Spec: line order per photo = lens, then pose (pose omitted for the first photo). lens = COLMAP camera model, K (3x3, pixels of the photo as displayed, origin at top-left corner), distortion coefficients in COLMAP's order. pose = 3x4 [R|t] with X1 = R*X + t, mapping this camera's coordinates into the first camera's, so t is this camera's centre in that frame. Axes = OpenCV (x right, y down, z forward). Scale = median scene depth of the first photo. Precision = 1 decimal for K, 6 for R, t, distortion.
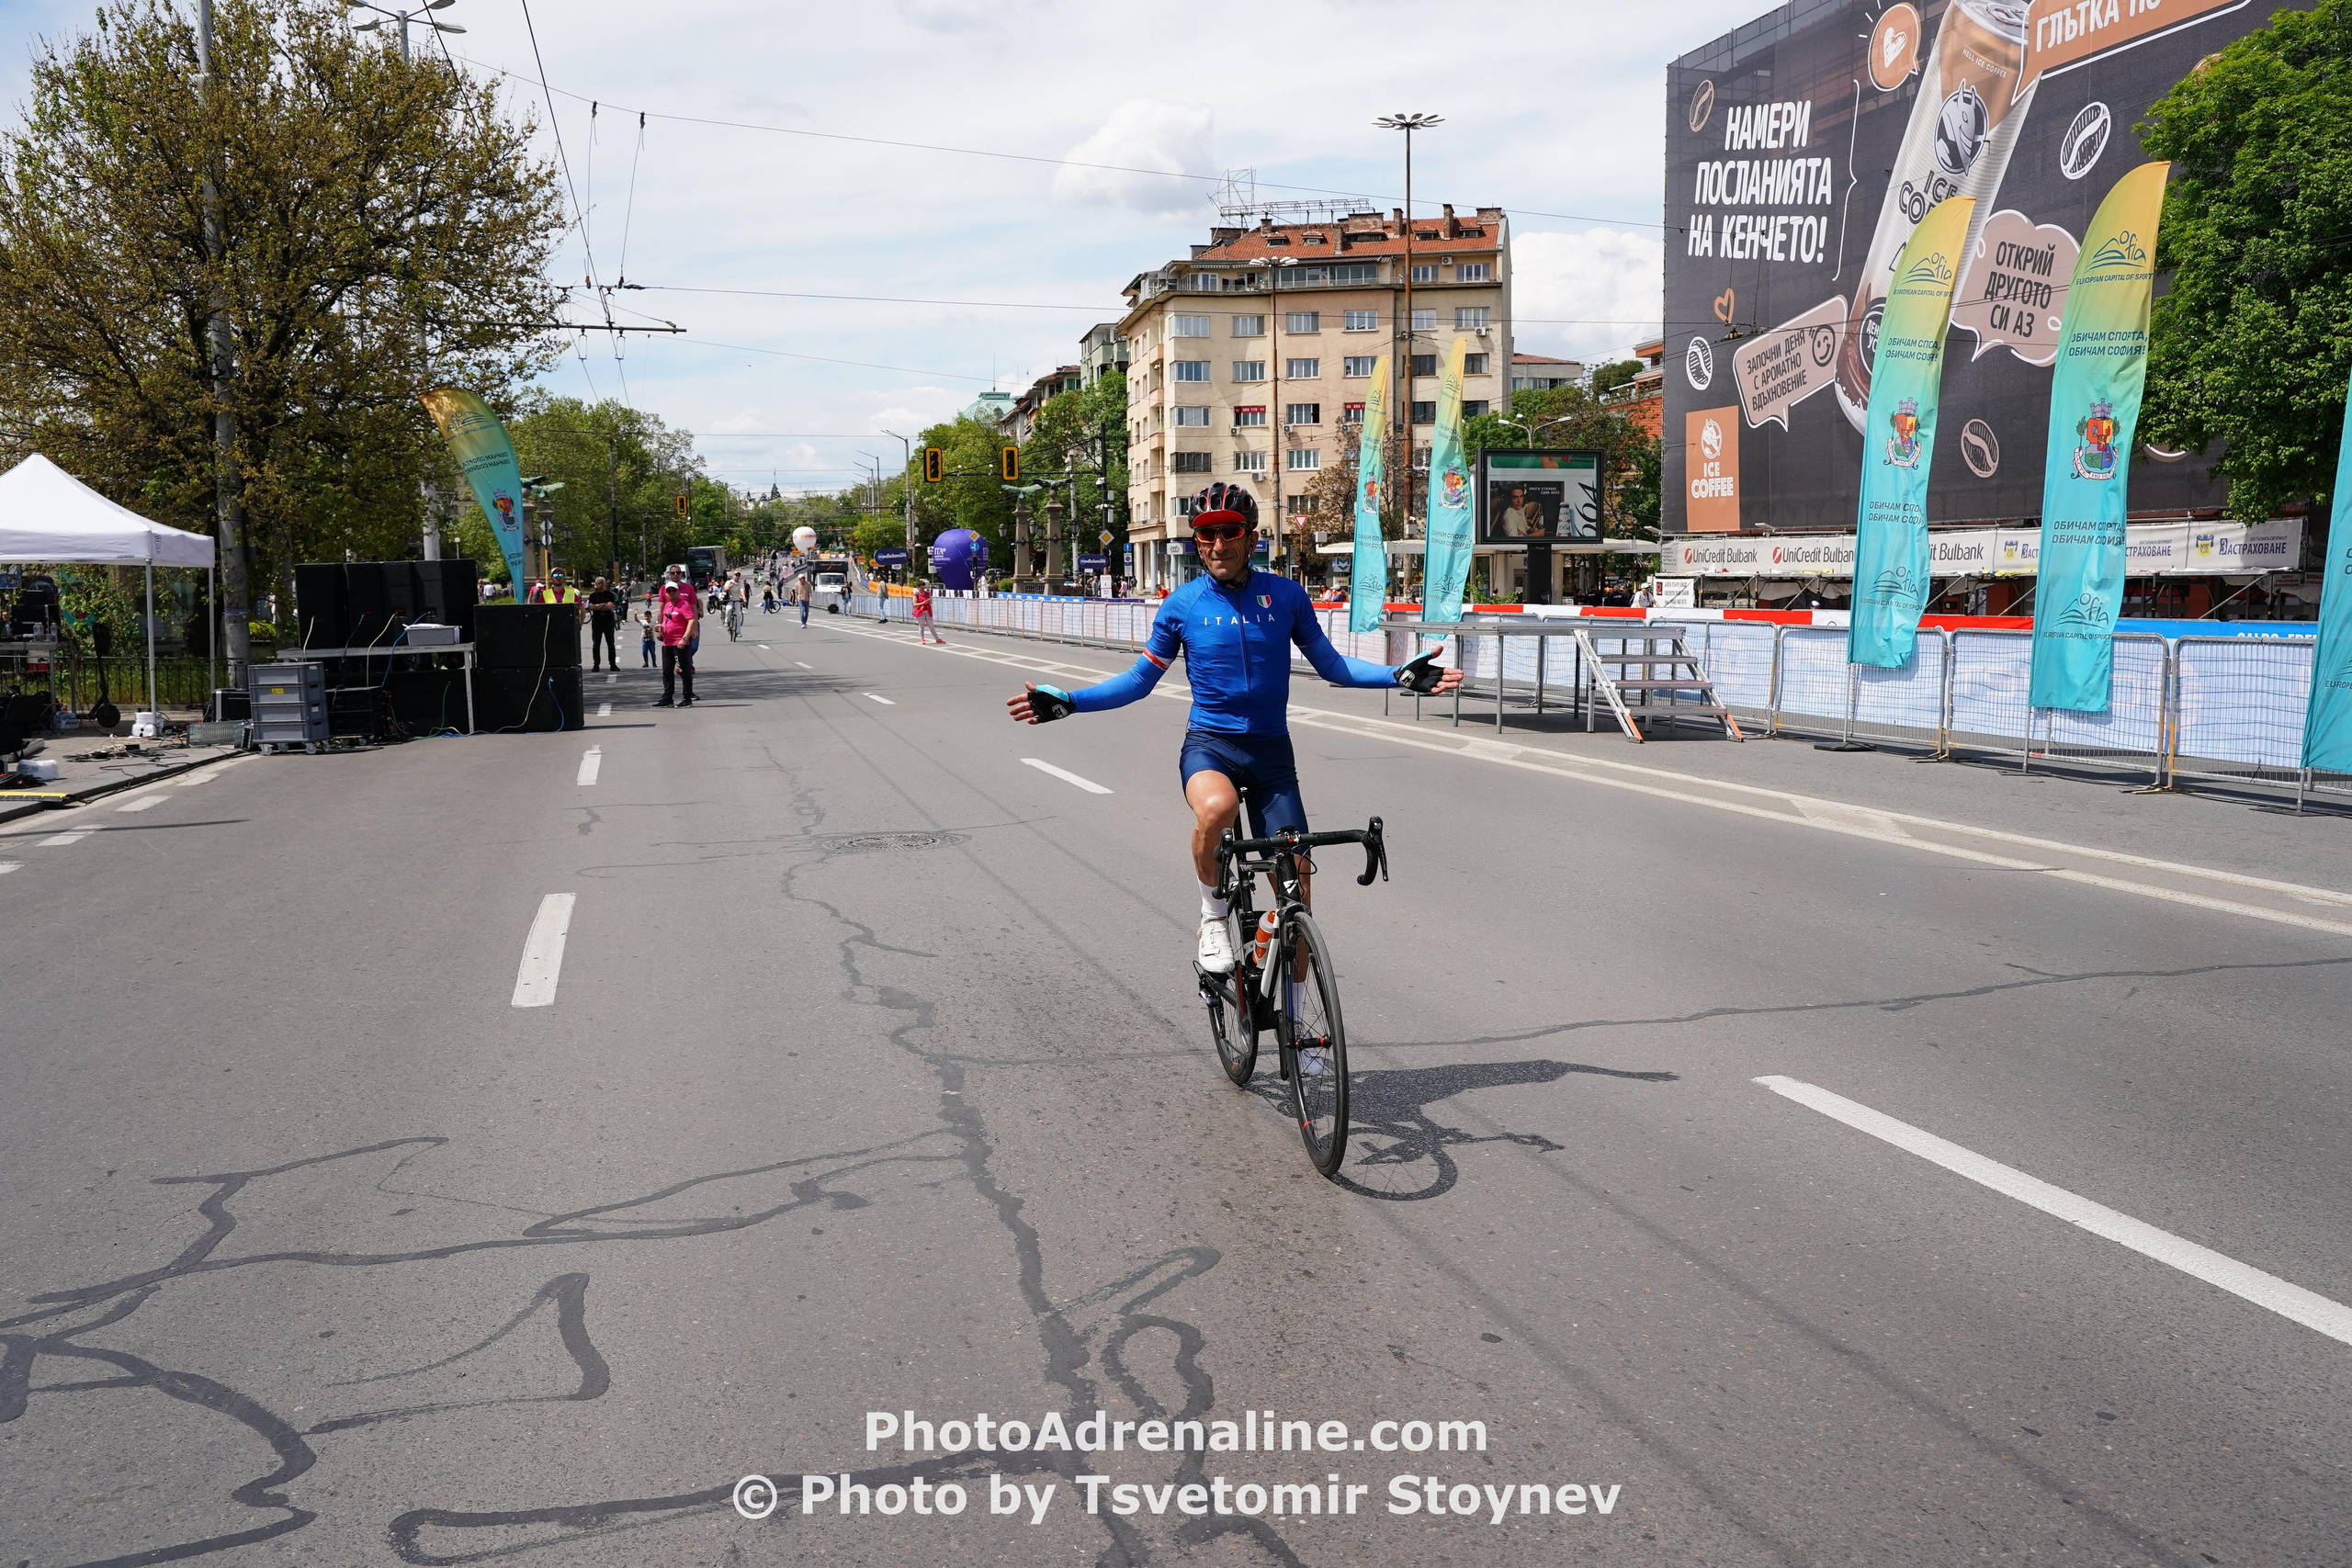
lens RADIAL K [[1981.6, 0, 1178.7], [0, 1981.6, 789.4], [0, 0, 1]] dist [-0.068714, 0.058035]
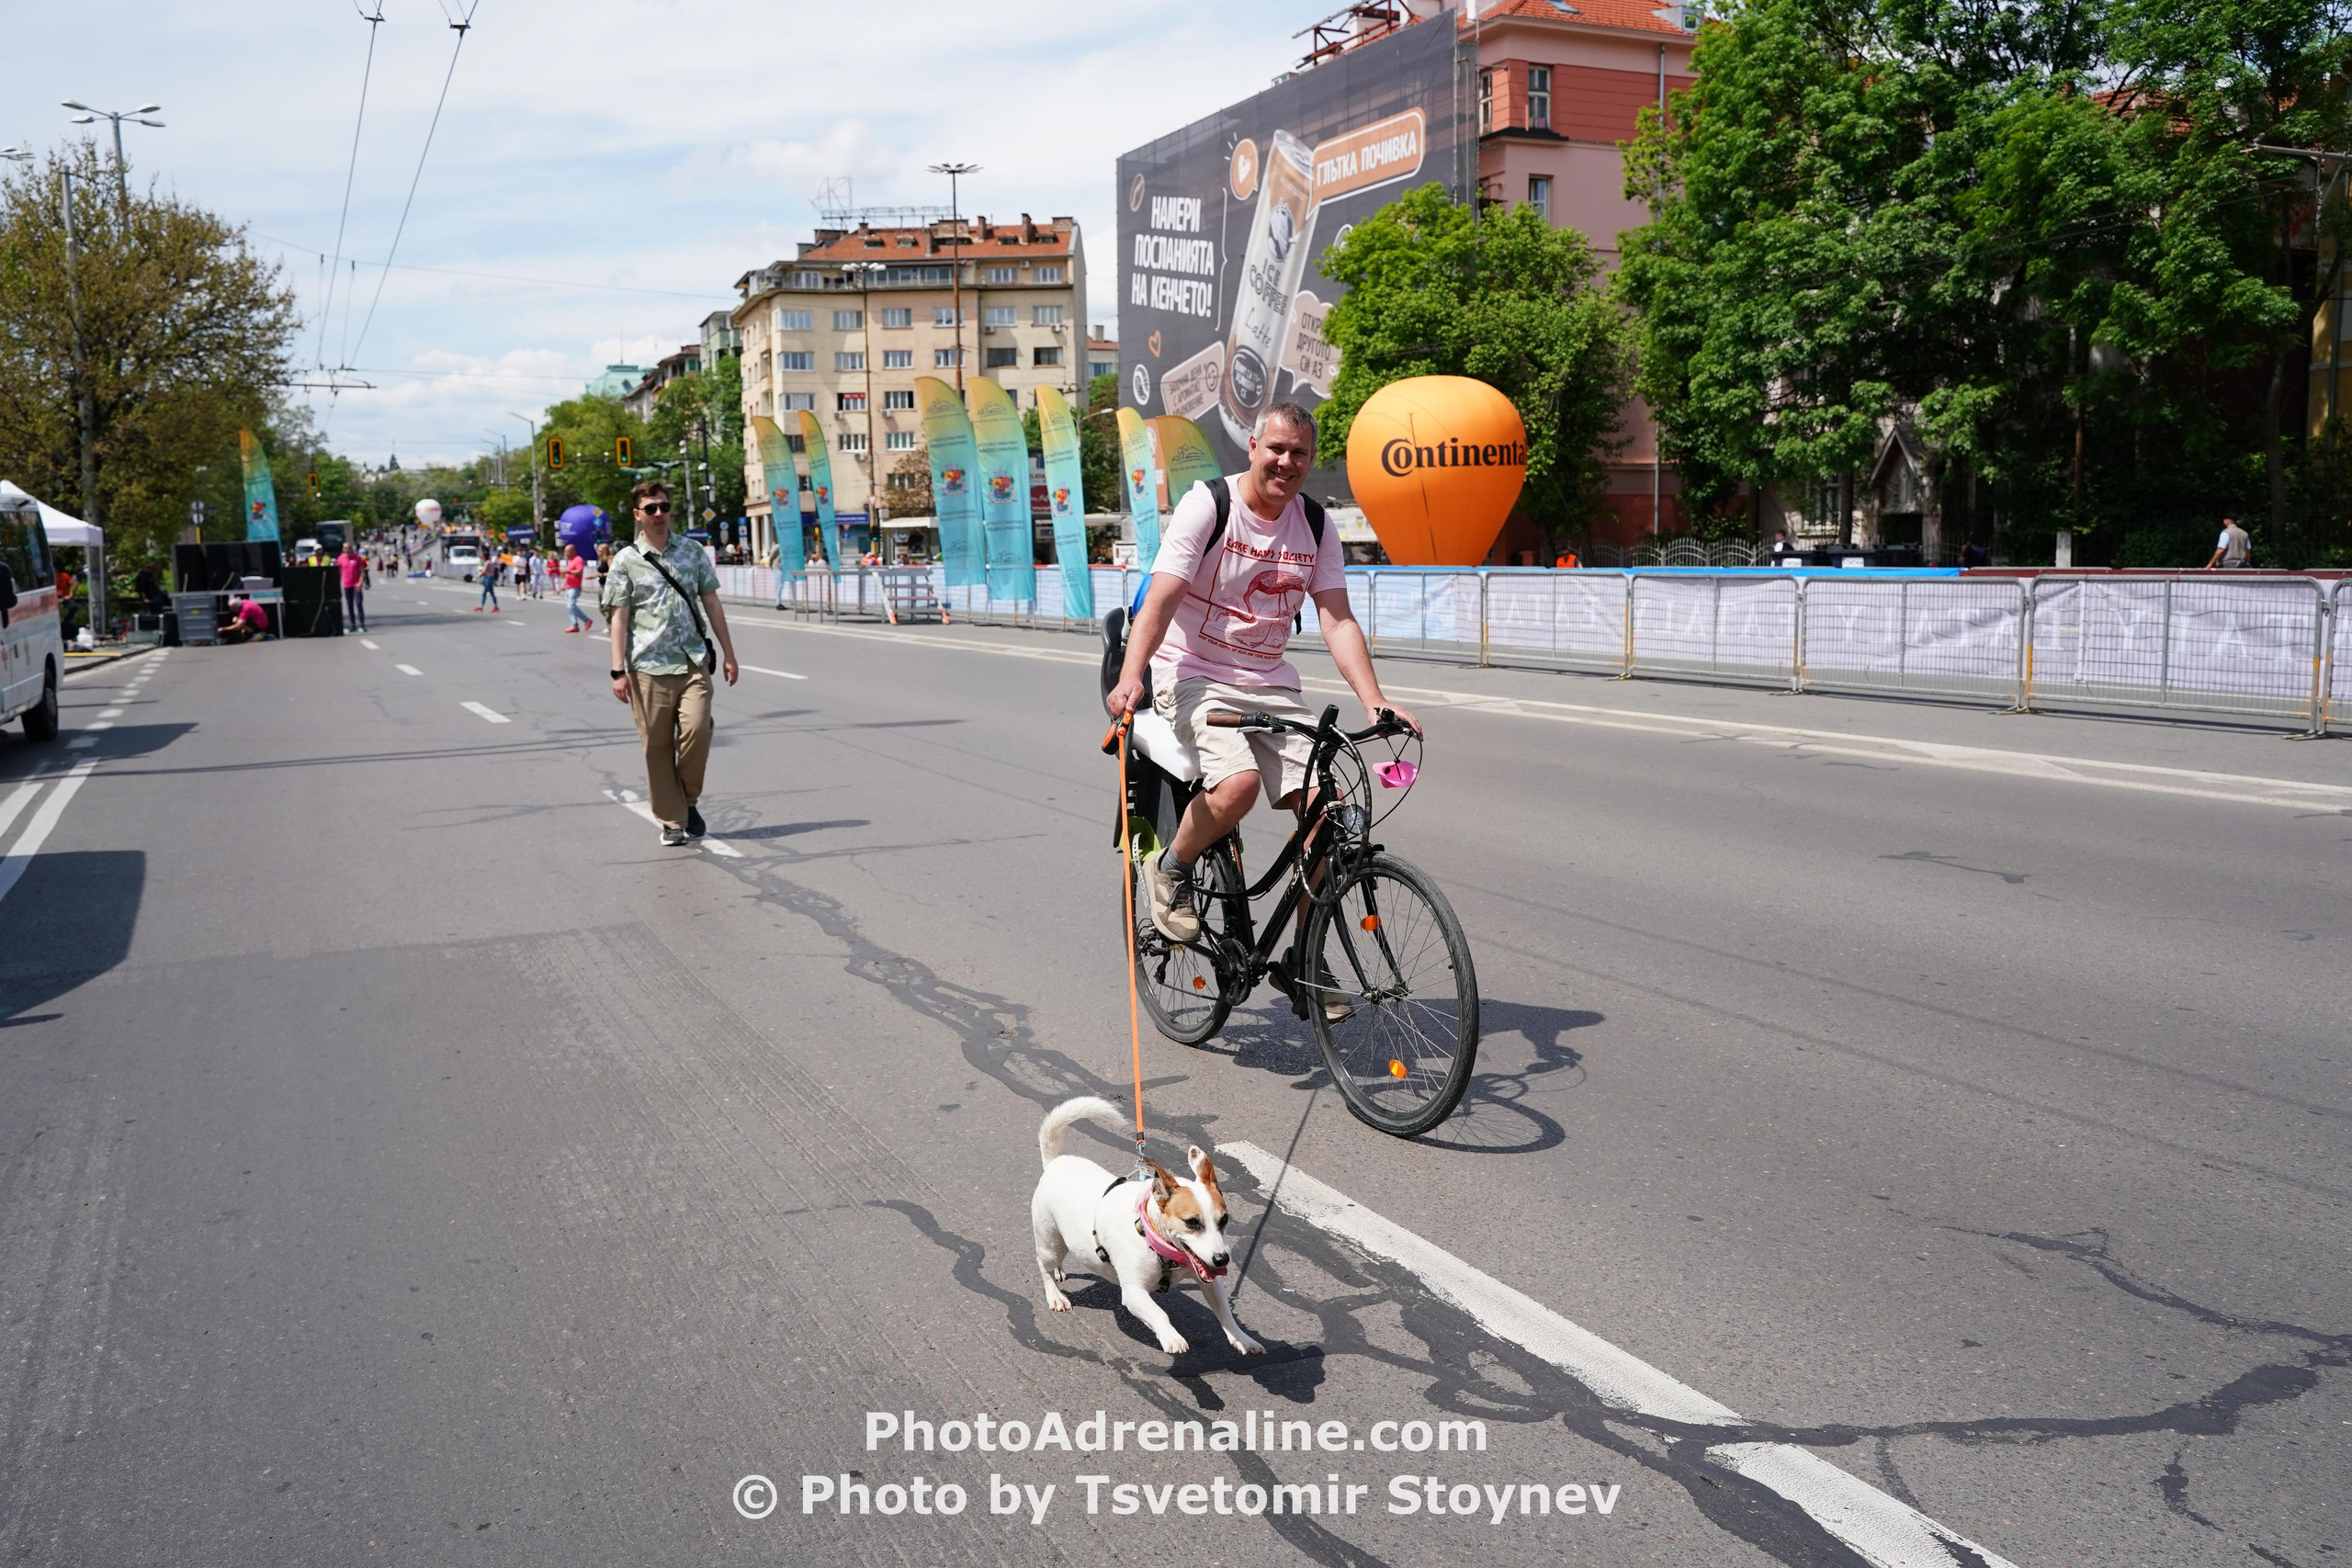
lens RADIAL K [[1981.6, 0, 1178.8], [0, 1981.6, 775.7], [0, 0, 1]] dist [-0.068714, 0.058035]
pose [[0.984261, -0.025979, 0.174799, 0.017991], [0.024453, 0.999642, 0.010876, 0.013302], [-0.175019, -0.006431, 0.984544, -0.123761]]
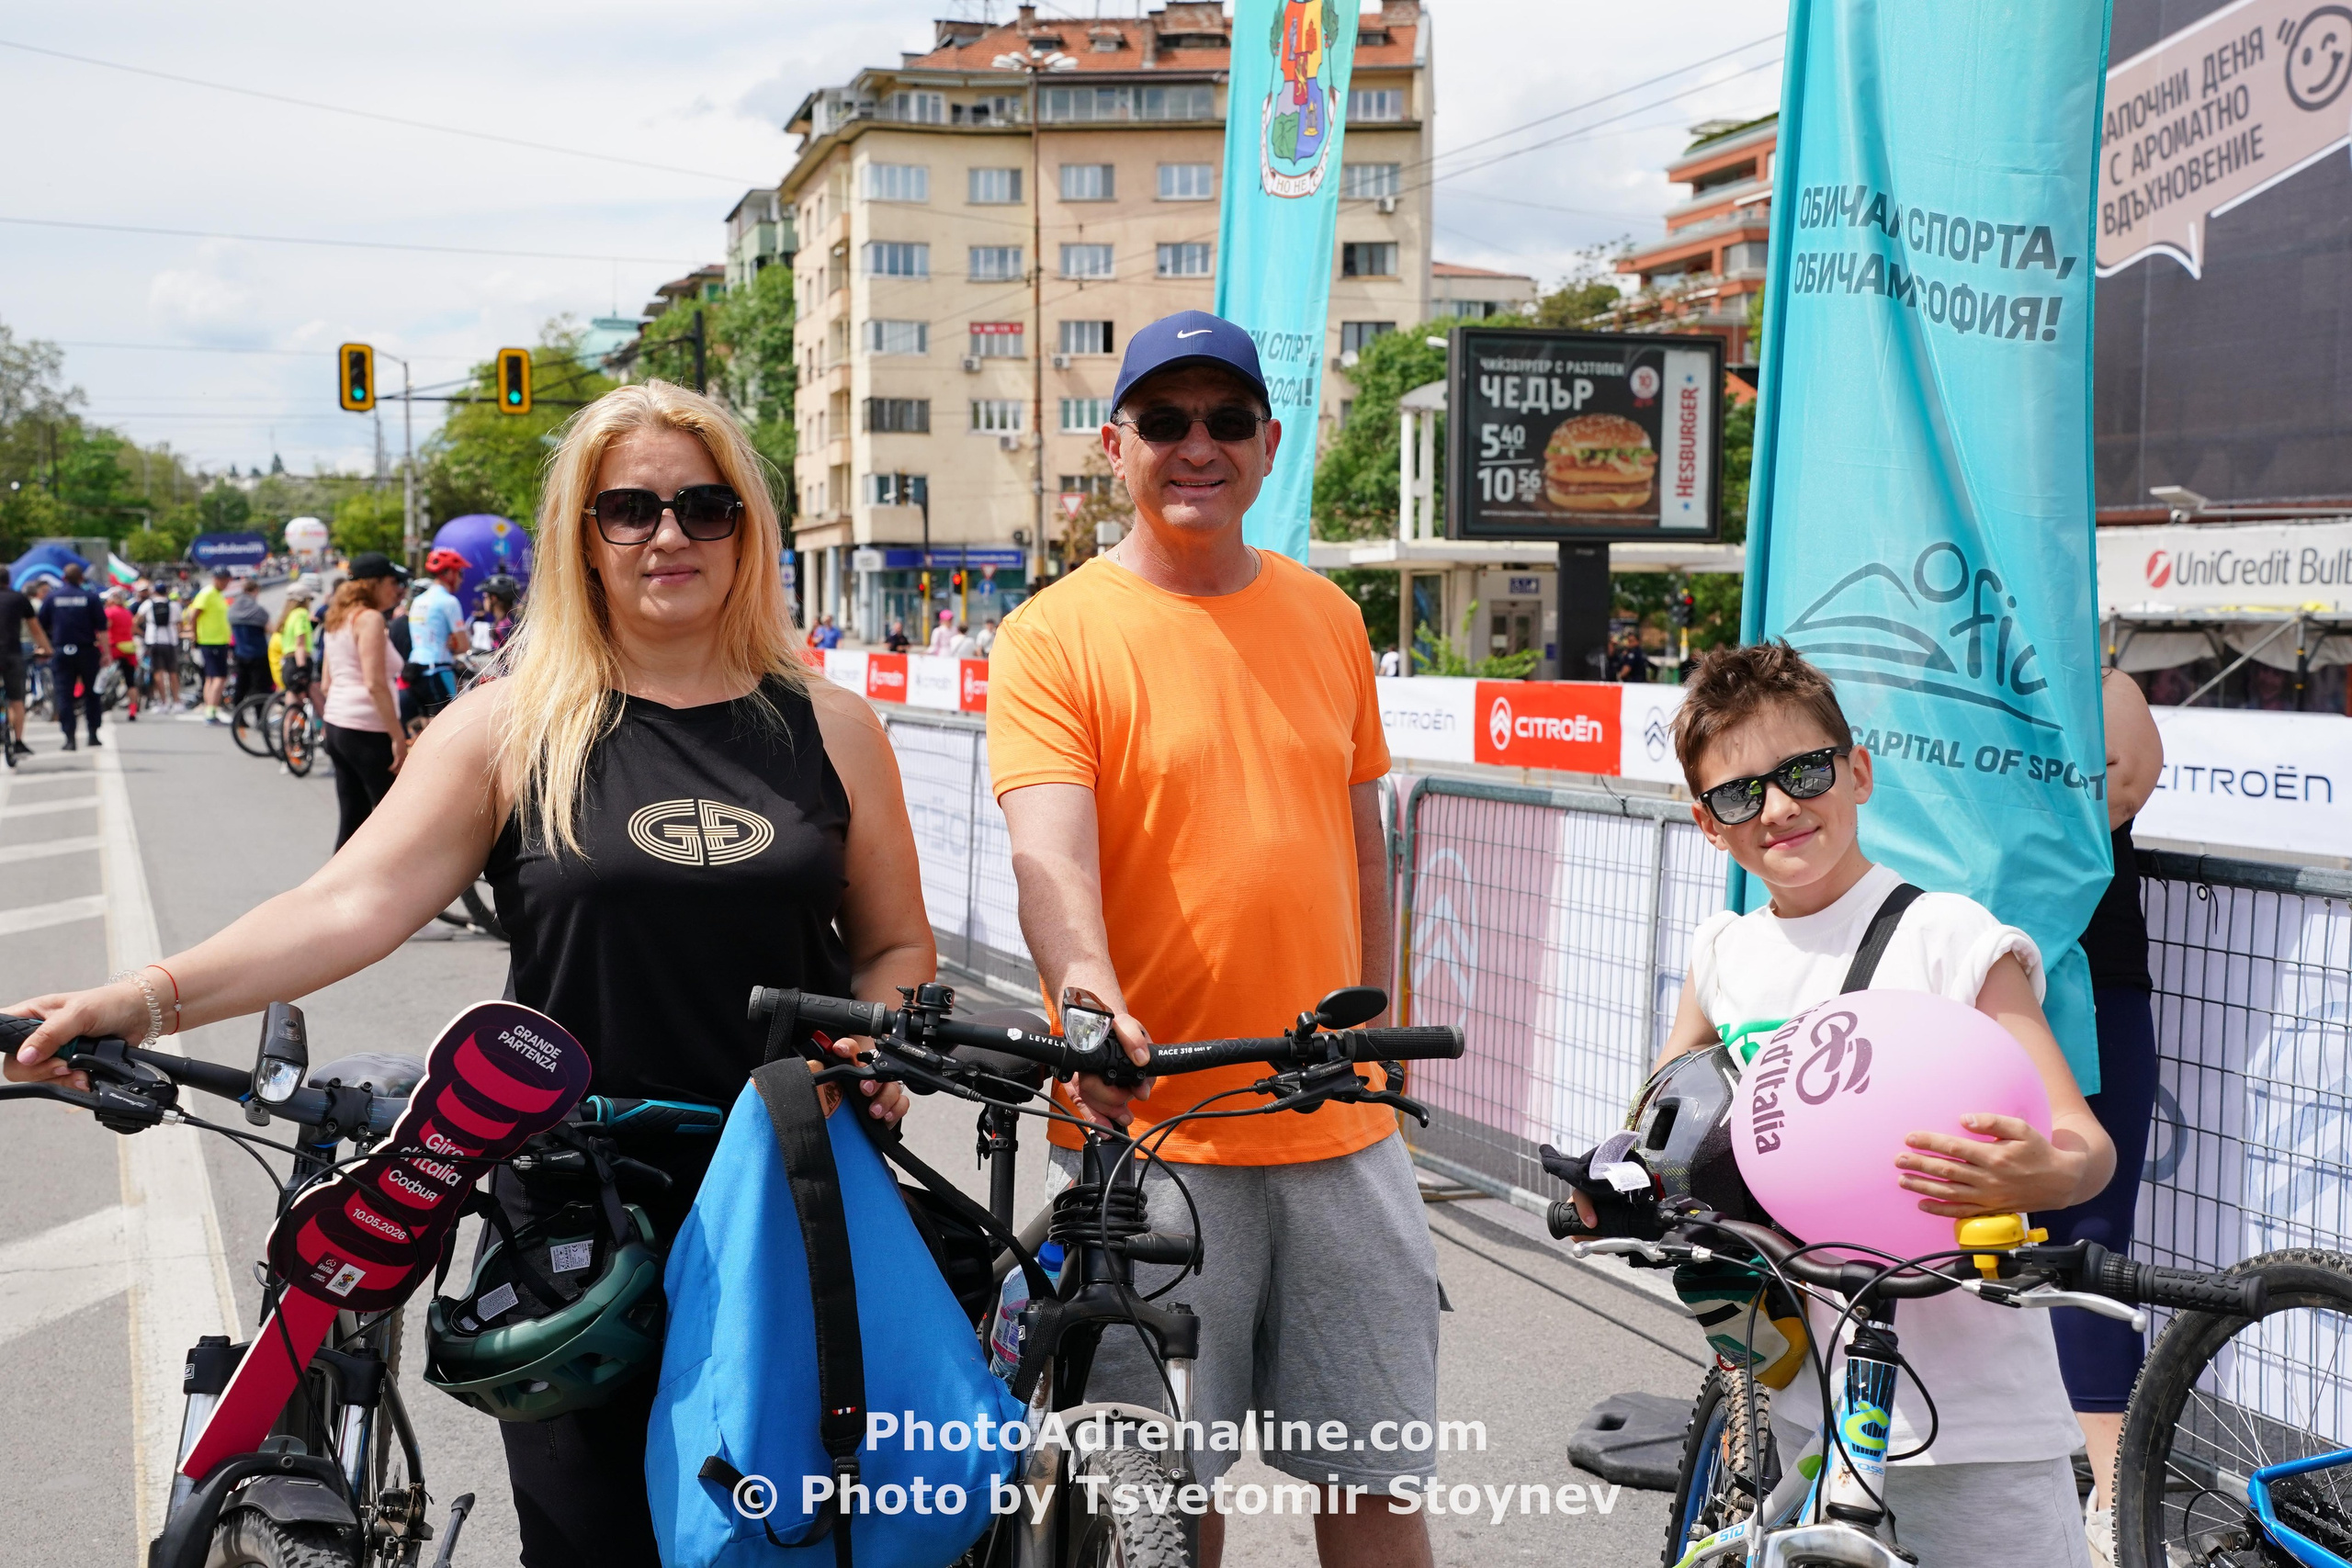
lens RADIAL K [[2896.0, 0, 1194.9], [0, 2896.0, 778.3], [0, 0, 1]] dist [0.180383, 0.000000]
pose [[0.995085, 0.011874, 0.098313, 0.011049], [-0.006930, 0.998701, -0.050476, -0.014004], [-0.098785, 0.049547, 0.993875, 0.135064]]
